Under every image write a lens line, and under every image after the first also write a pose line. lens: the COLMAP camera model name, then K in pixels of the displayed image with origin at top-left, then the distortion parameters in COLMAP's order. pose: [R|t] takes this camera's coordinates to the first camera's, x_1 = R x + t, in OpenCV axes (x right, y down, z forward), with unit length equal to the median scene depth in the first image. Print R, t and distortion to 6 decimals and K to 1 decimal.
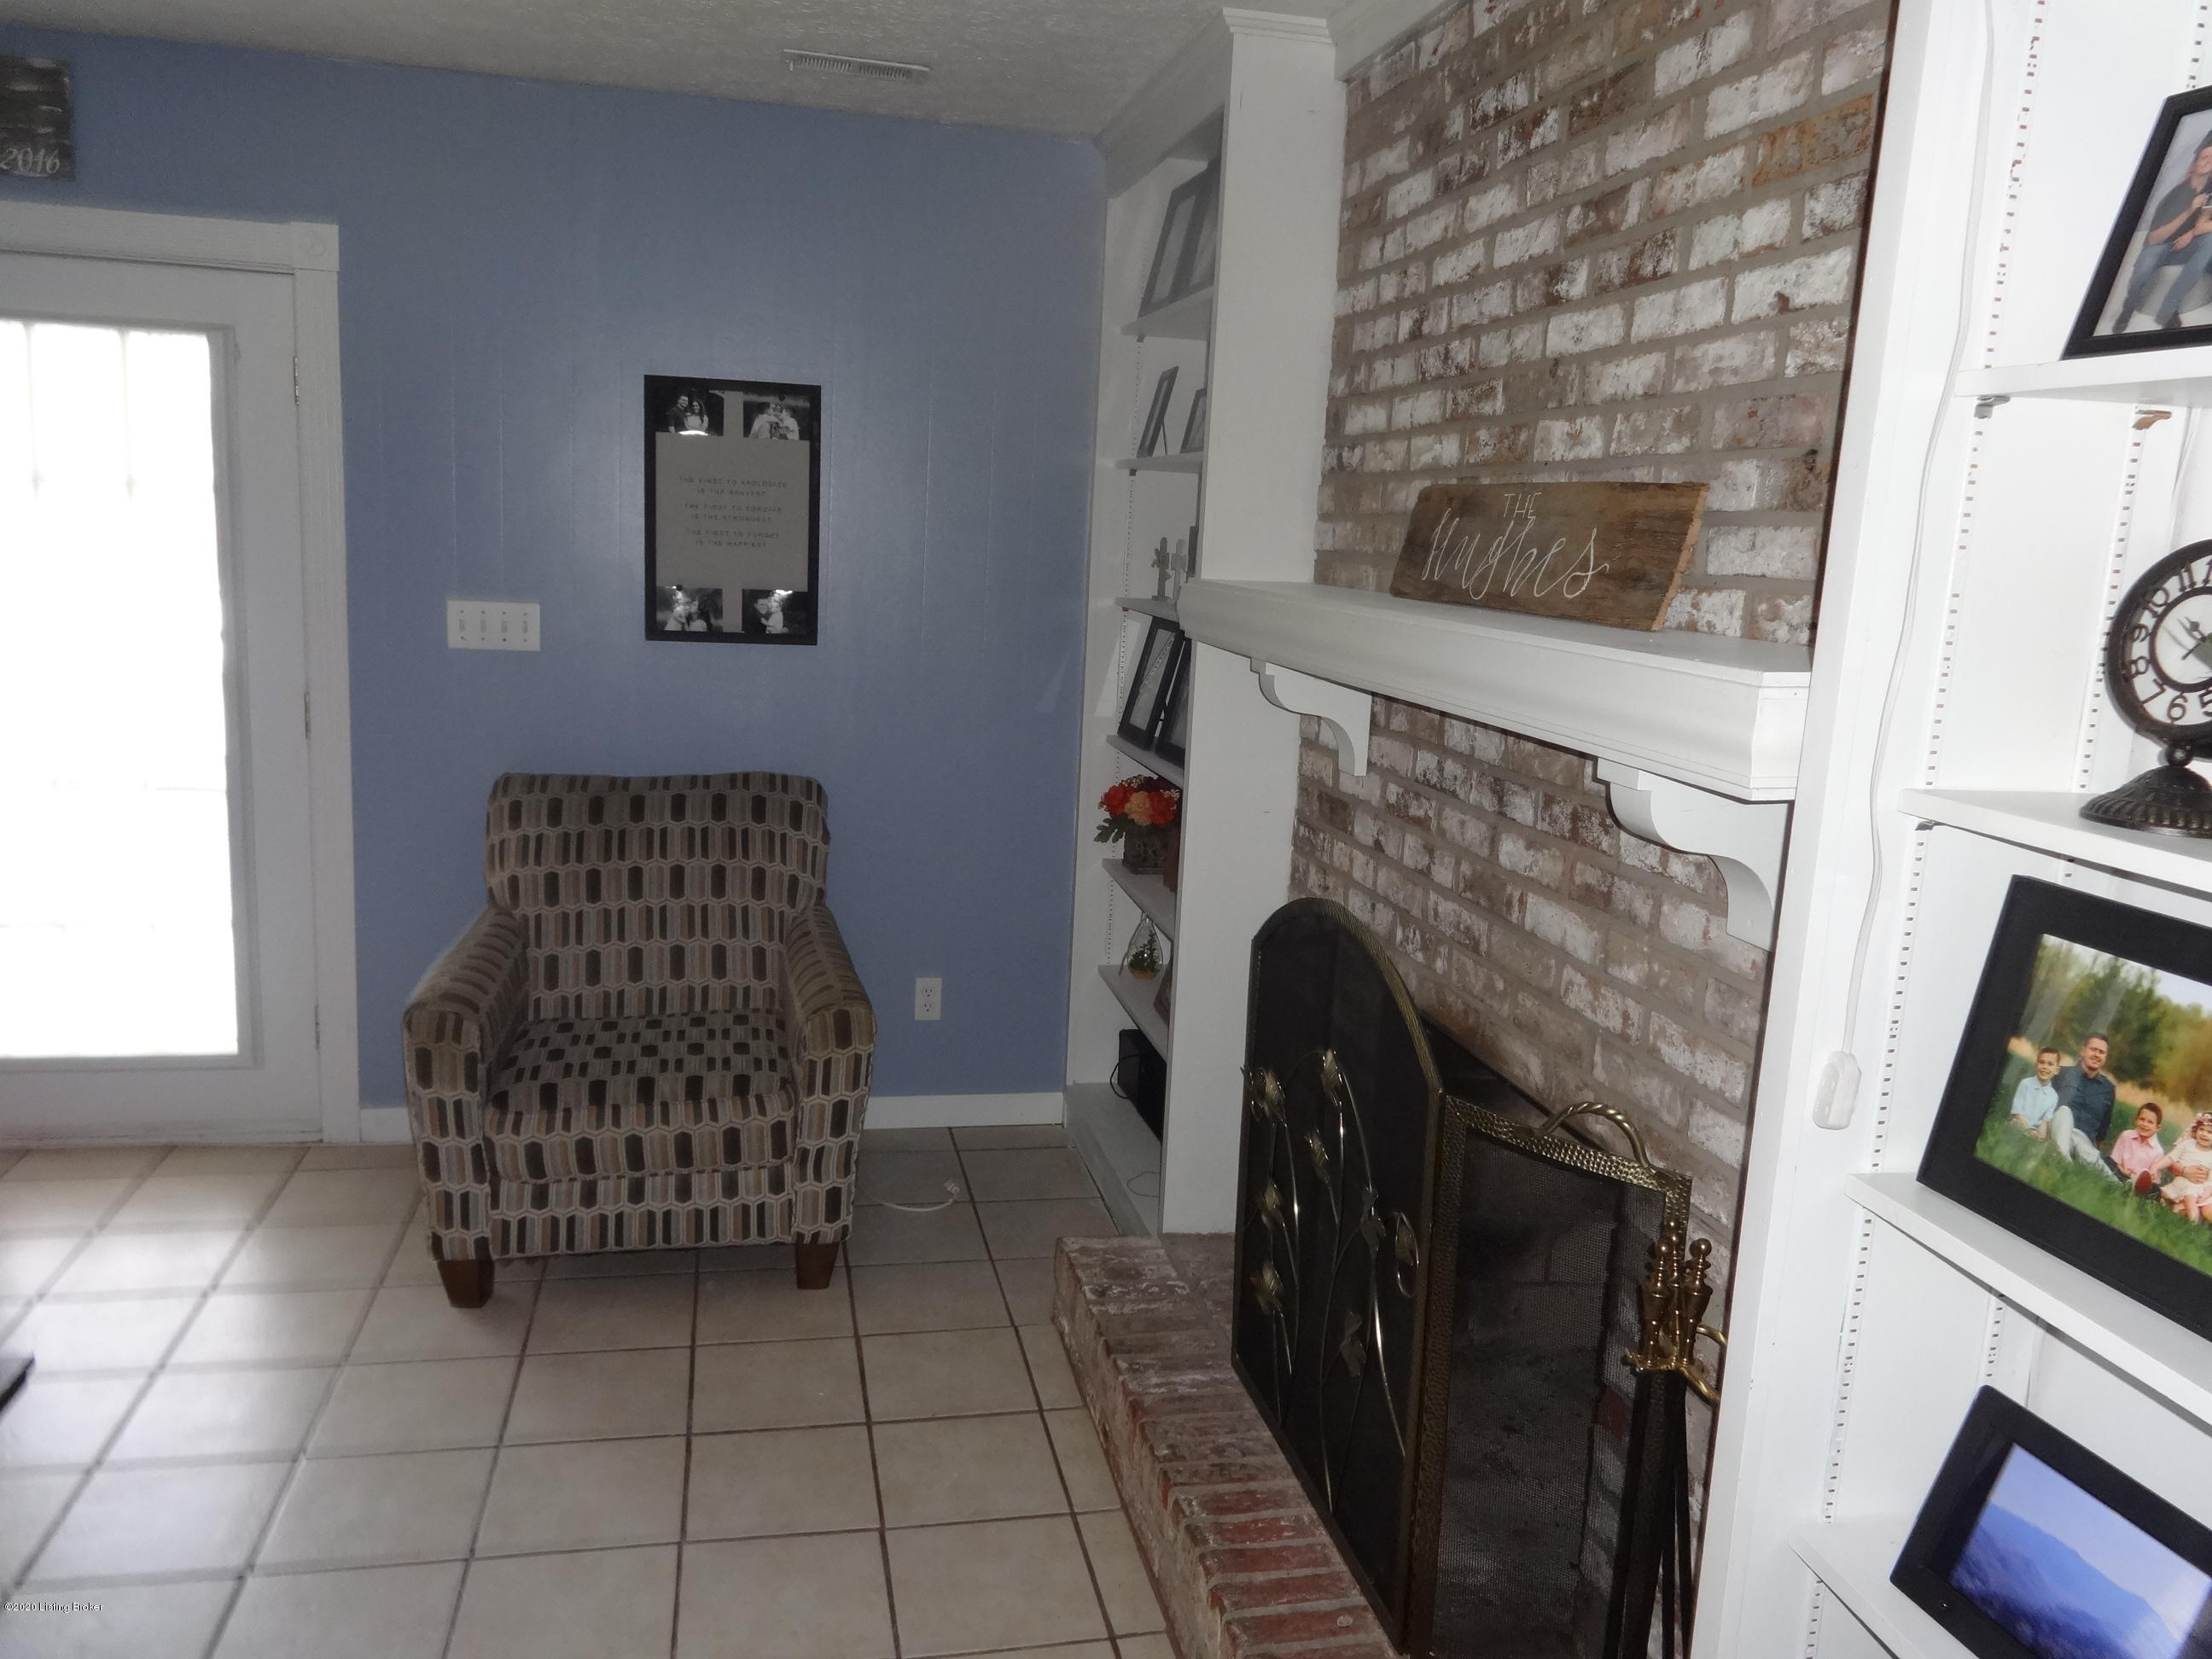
lens RADIAL K [[1652.7, 0, 1105.9], [0, 1652.7, 823.5], [0, 0, 1]] dist [-0.006230, -0.005295]
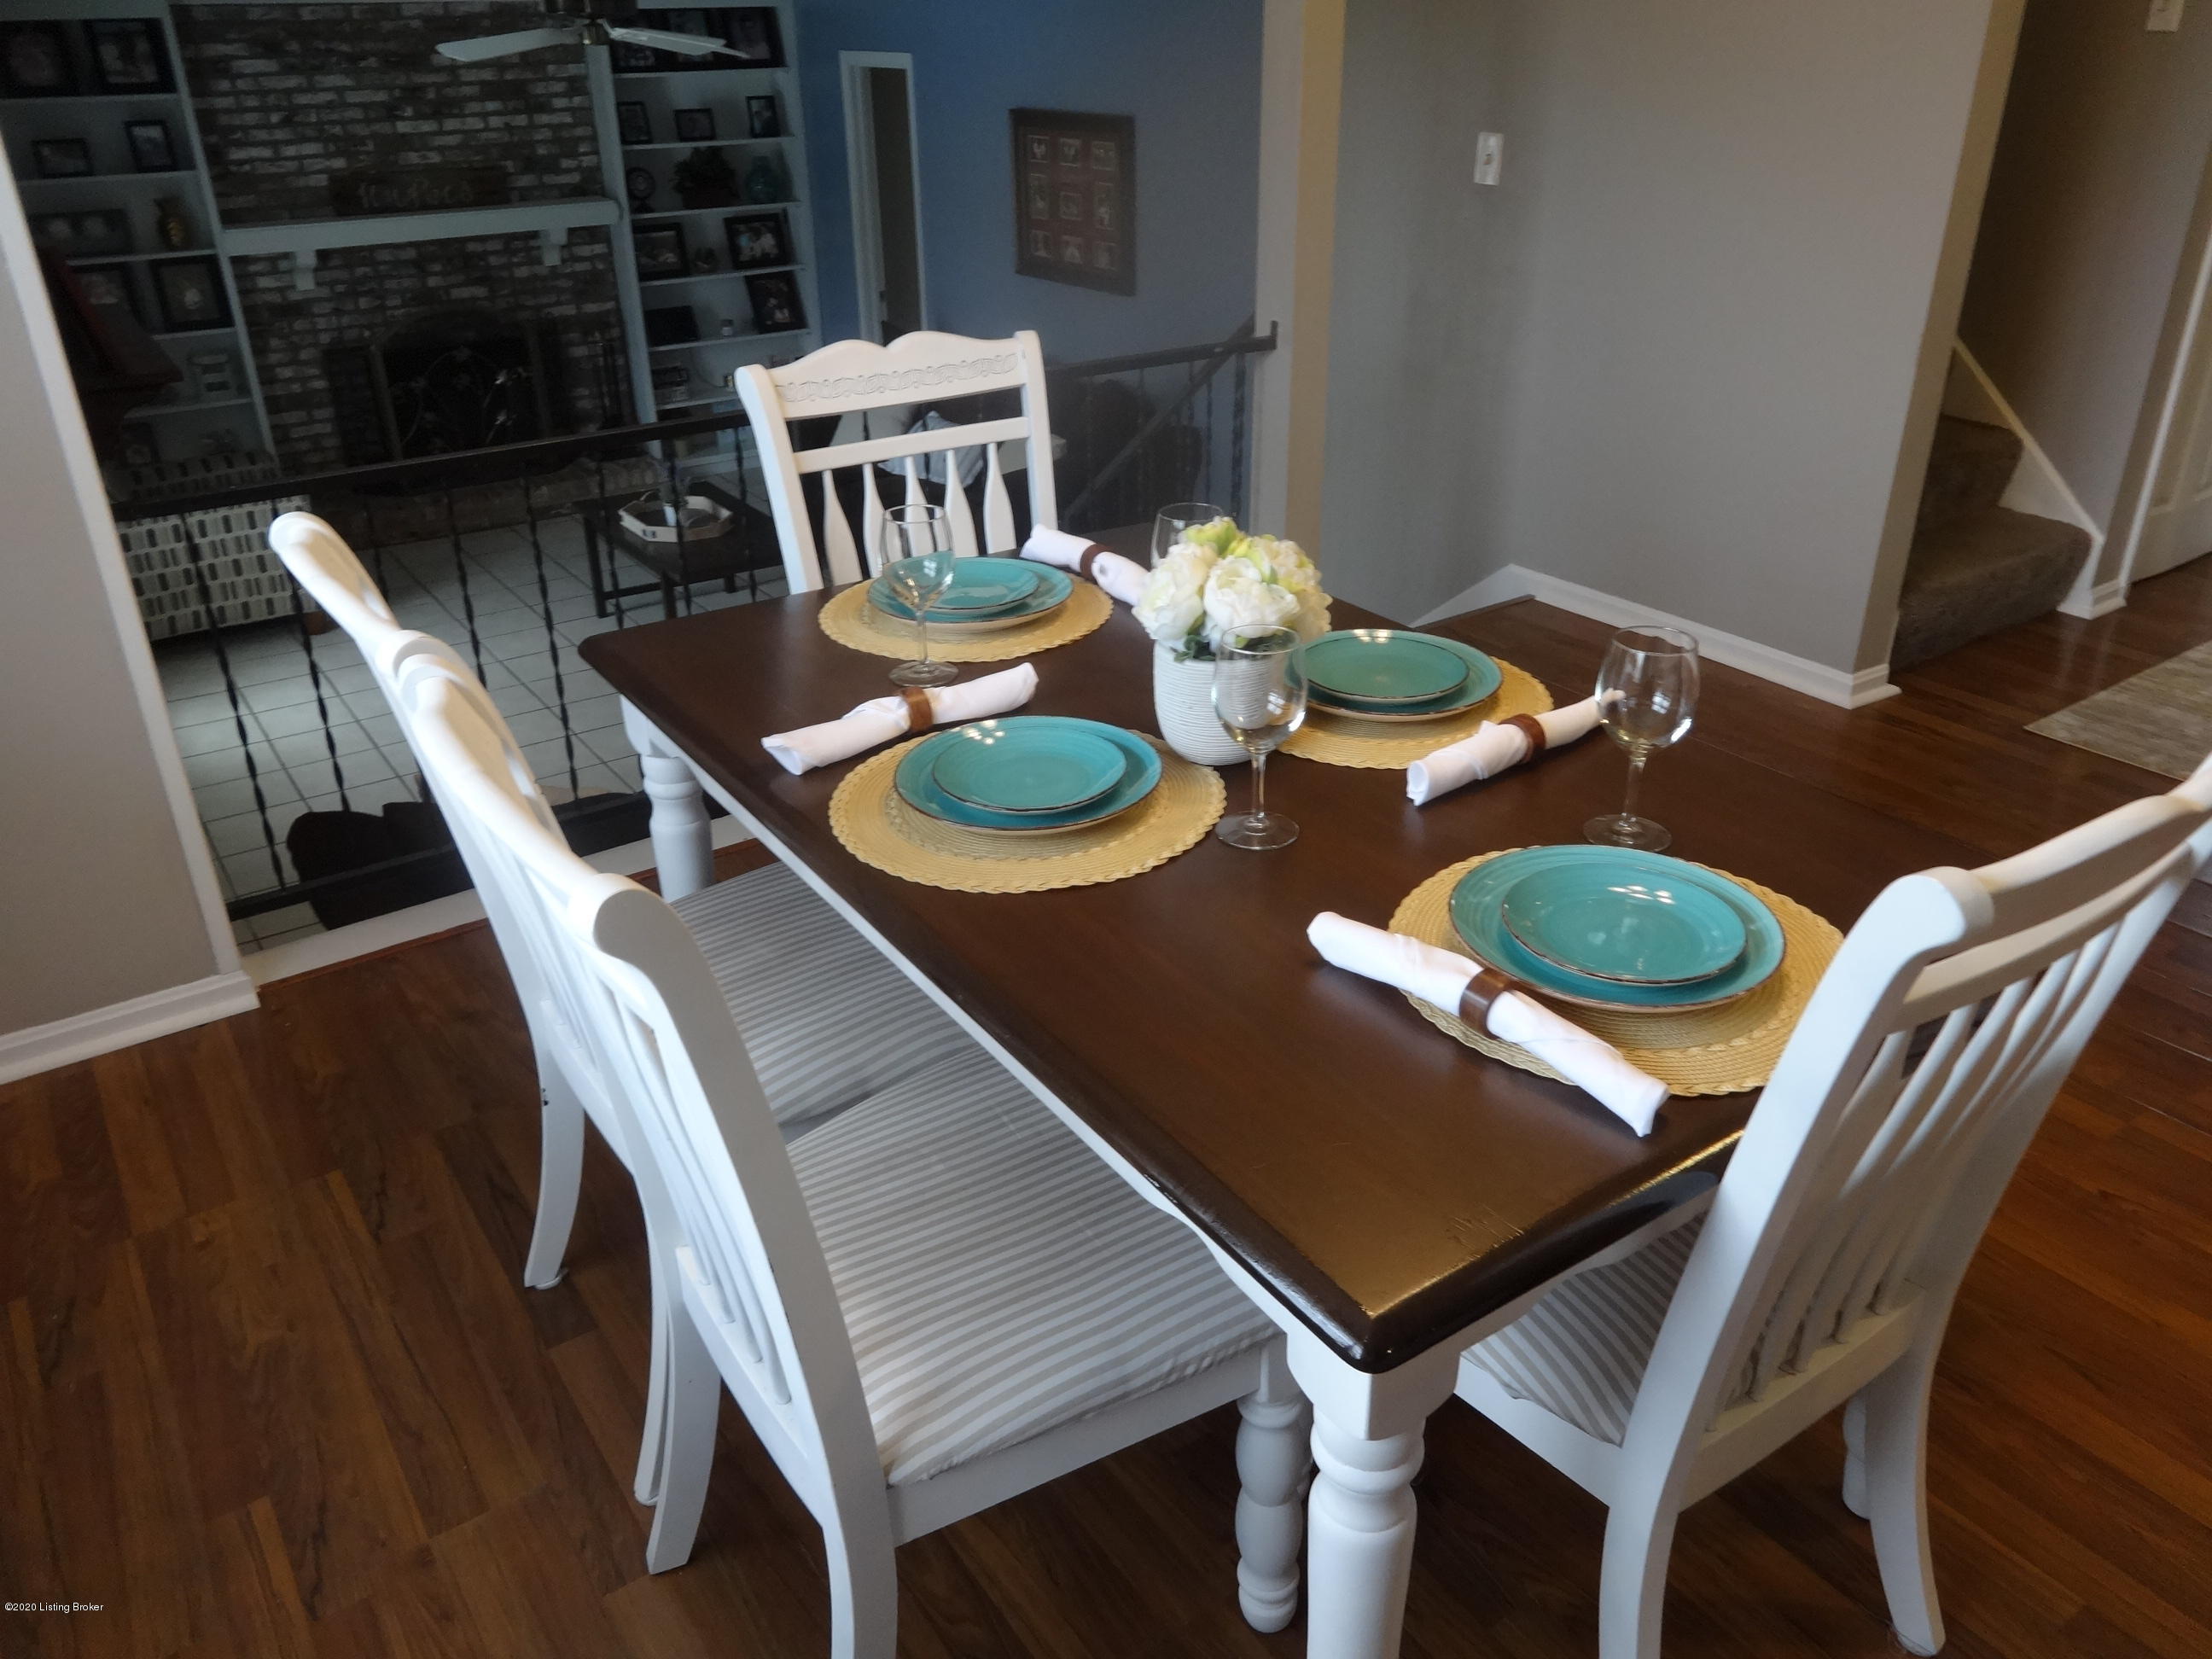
lens RADIAL K [[1648.8, 0, 1104.8], [0, 1648.8, 821.0], [0, 0, 1]] dist [-0.004016, 0.001189]
pose [[-0.380245, -0.454154, 0.805703, -4.309061], [0.158634, 0.826204, 0.540576, -0.831088], [-0.911180, 0.333364, -0.242115, 1.104400]]
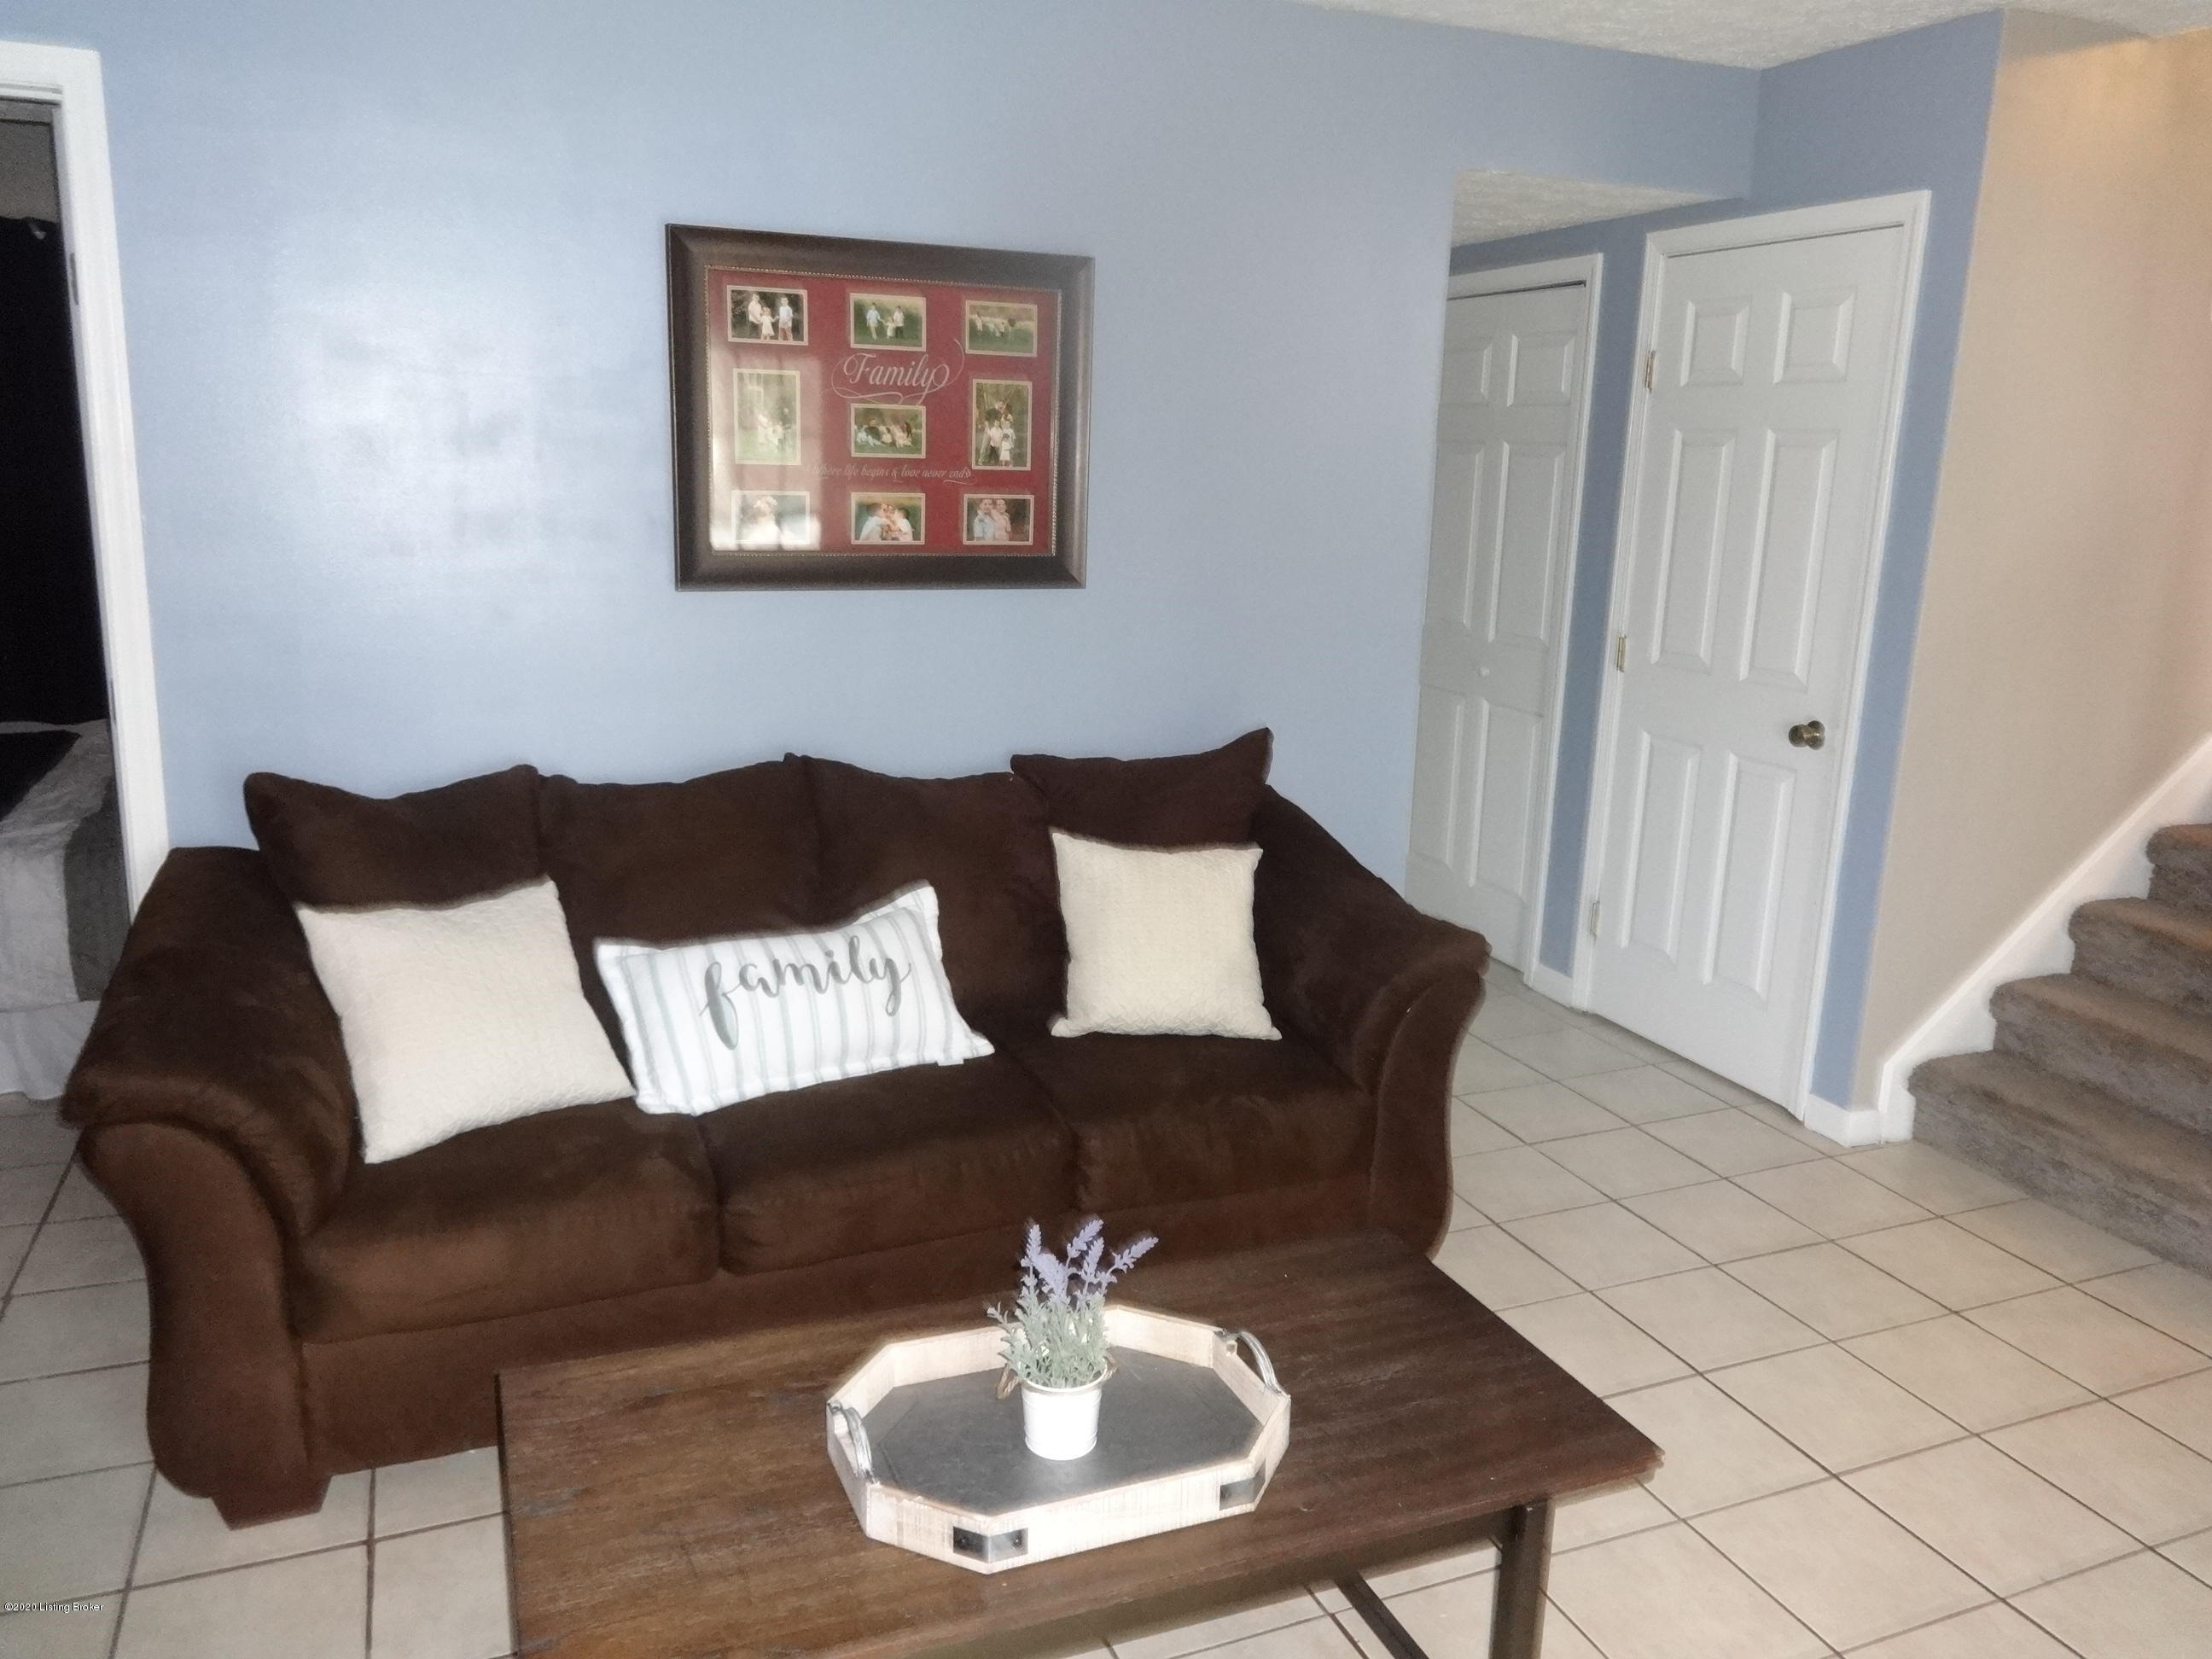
lens RADIAL K [[1660.8, 0, 1106.2], [0, 1660.8, 815.6], [0, 0, 1]] dist [0.000925, 0.002528]
pose [[-0.981804, -0.040471, -0.185532, -0.771398], [-0.109175, 0.919709, 0.377115, -0.327016], [0.155374, 0.390509, -0.907393, 1.607739]]
